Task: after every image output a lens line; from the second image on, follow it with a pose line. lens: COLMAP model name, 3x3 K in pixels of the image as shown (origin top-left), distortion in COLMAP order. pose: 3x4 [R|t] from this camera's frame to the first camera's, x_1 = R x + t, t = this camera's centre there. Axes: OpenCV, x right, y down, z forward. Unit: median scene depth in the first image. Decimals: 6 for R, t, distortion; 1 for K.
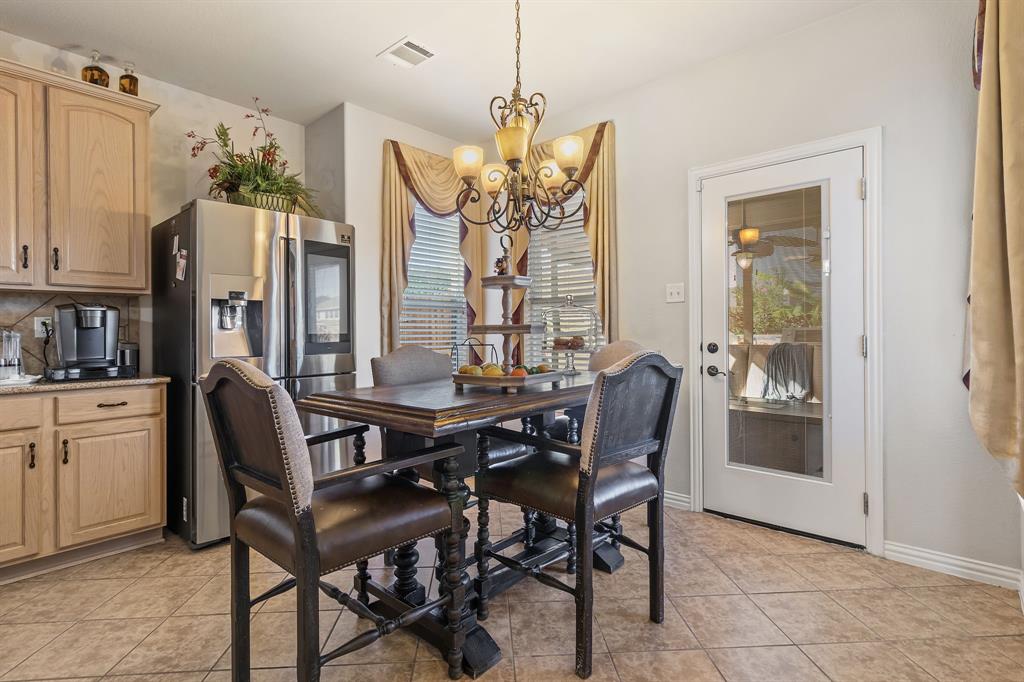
lens RADIAL K [[495.1, 0, 517.2], [0, 495.1, 328.9], [0, 0, 1]] dist [0.002133, 0.000956]
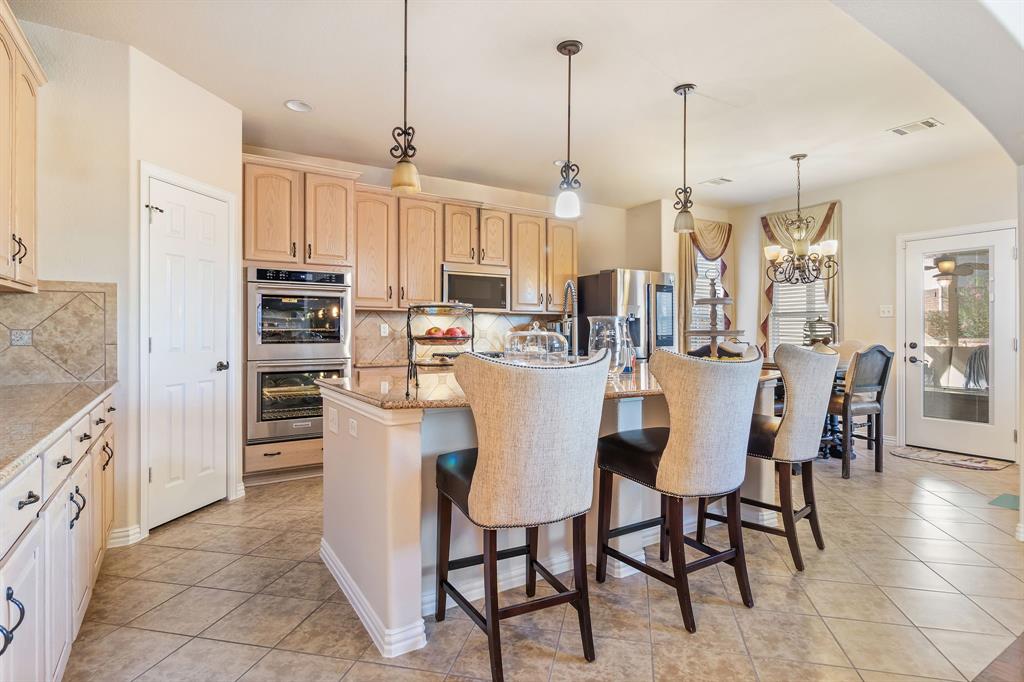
lens RADIAL K [[514.4, 0, 516.8], [0, 514.4, 335.4], [0, 0, 1]] dist [0.000179, -0.000049]
pose [[0.958118, 0.008318, -0.286253, -0.368164], [-0.006371, 0.999950, 0.007732, 0.000403], [0.286303, -0.005584, 0.958123, -0.987815]]
